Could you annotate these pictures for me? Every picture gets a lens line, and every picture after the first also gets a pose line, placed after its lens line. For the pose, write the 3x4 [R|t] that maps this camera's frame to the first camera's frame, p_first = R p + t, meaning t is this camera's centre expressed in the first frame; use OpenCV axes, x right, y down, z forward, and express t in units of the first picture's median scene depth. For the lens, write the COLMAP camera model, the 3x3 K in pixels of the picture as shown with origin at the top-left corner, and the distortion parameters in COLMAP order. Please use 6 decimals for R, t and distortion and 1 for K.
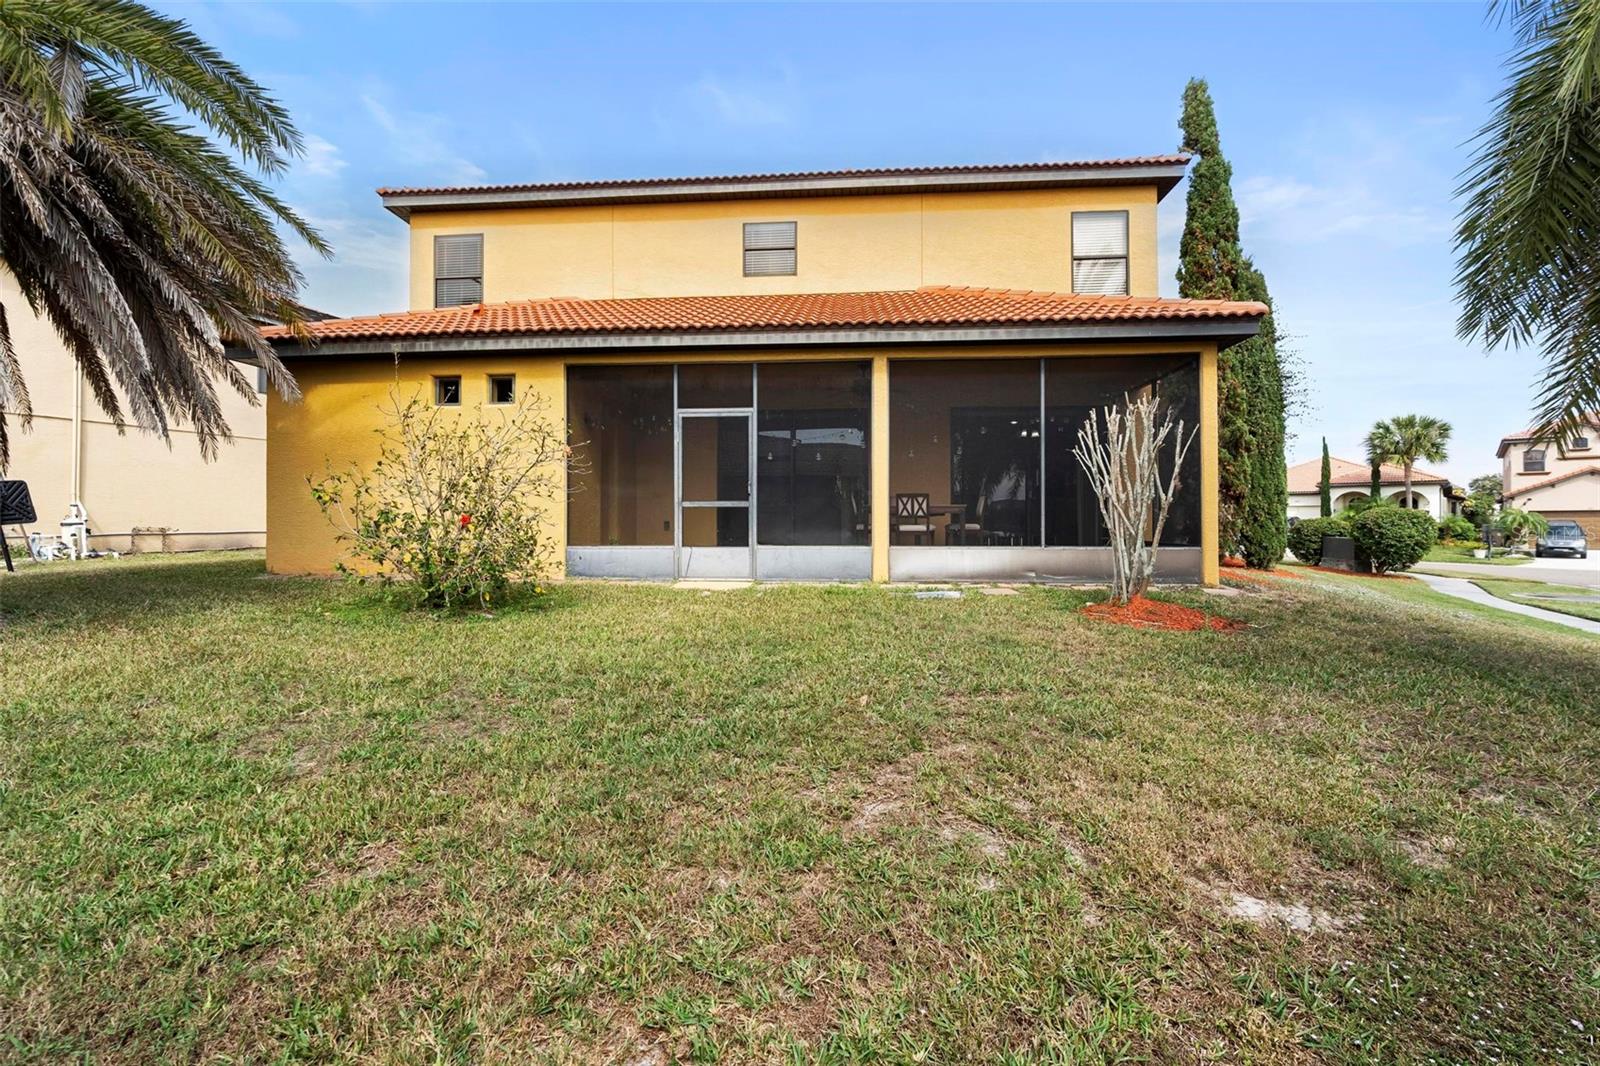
lens RADIAL K [[727.9, 0, 795.0], [0, 727.9, 517.9], [0, 0, 1]] dist [-0.008725, 0.000755]
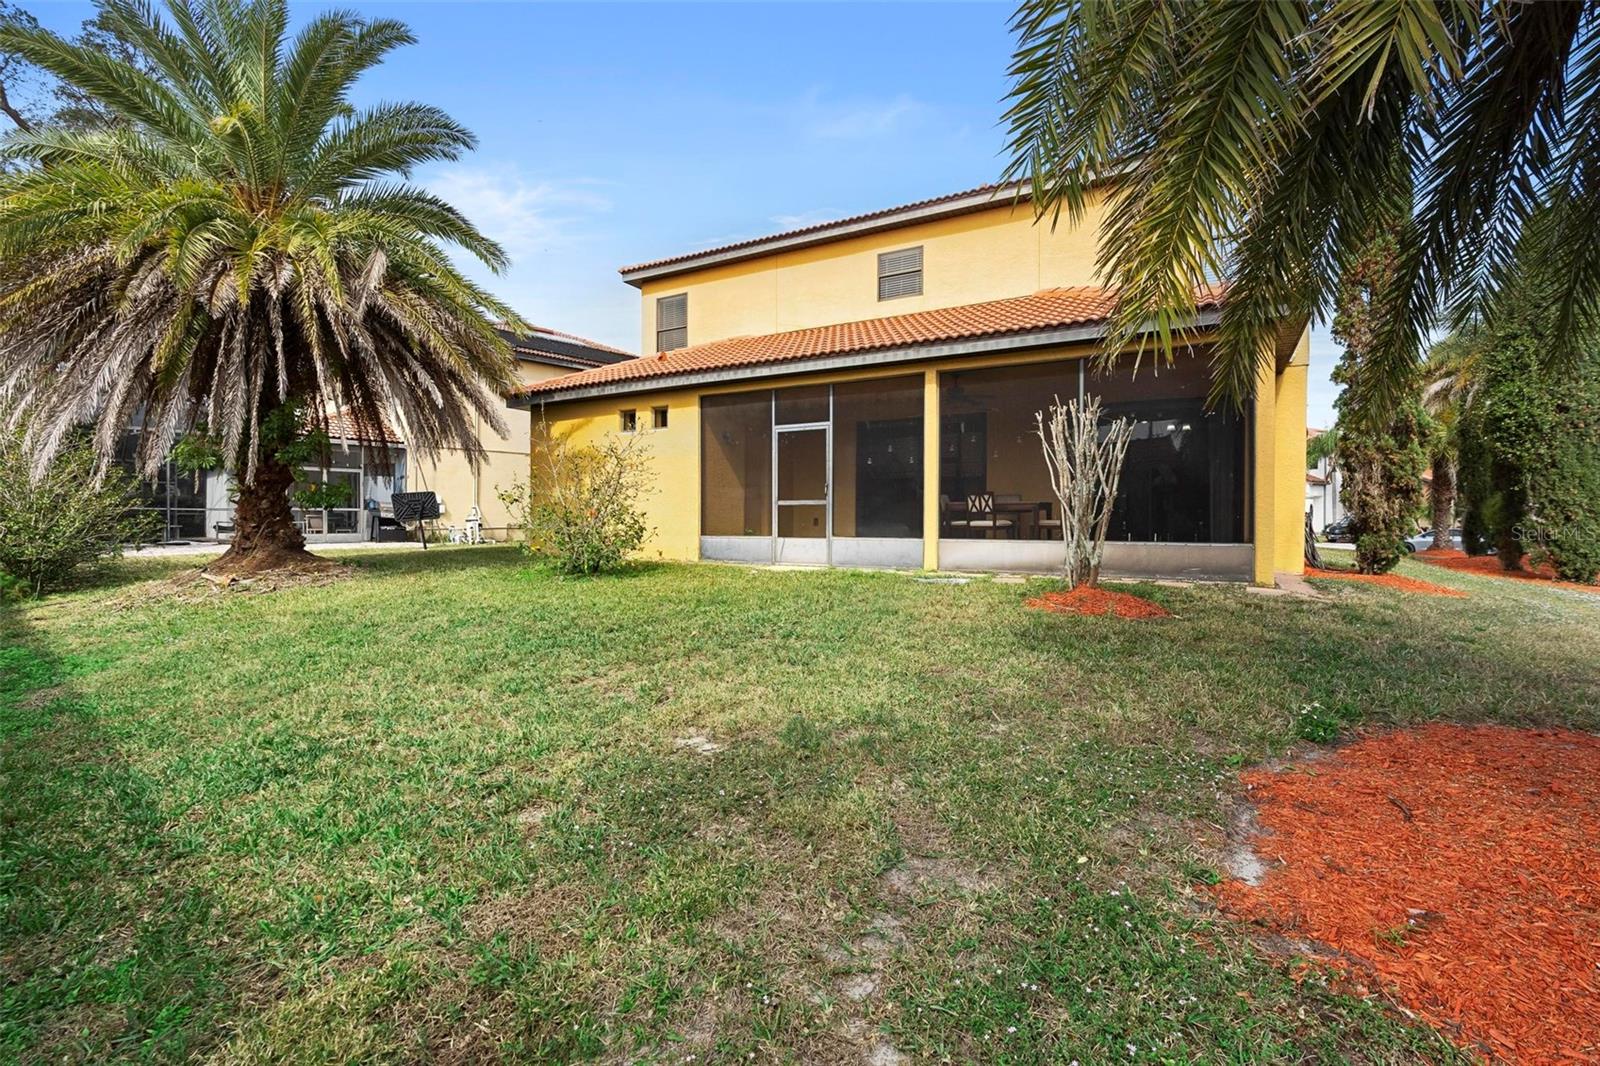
lens RADIAL K [[727.9, 0, 814.3], [0, 727.9, 534.2], [0, 0, 1]] dist [-0.008725, 0.000755]
pose [[0.908230, 0.009883, -0.418354, 0.418266], [-0.002335, 0.999825, 0.018550, 0.011221], [0.418464, -0.015871, 0.908095, -0.096834]]
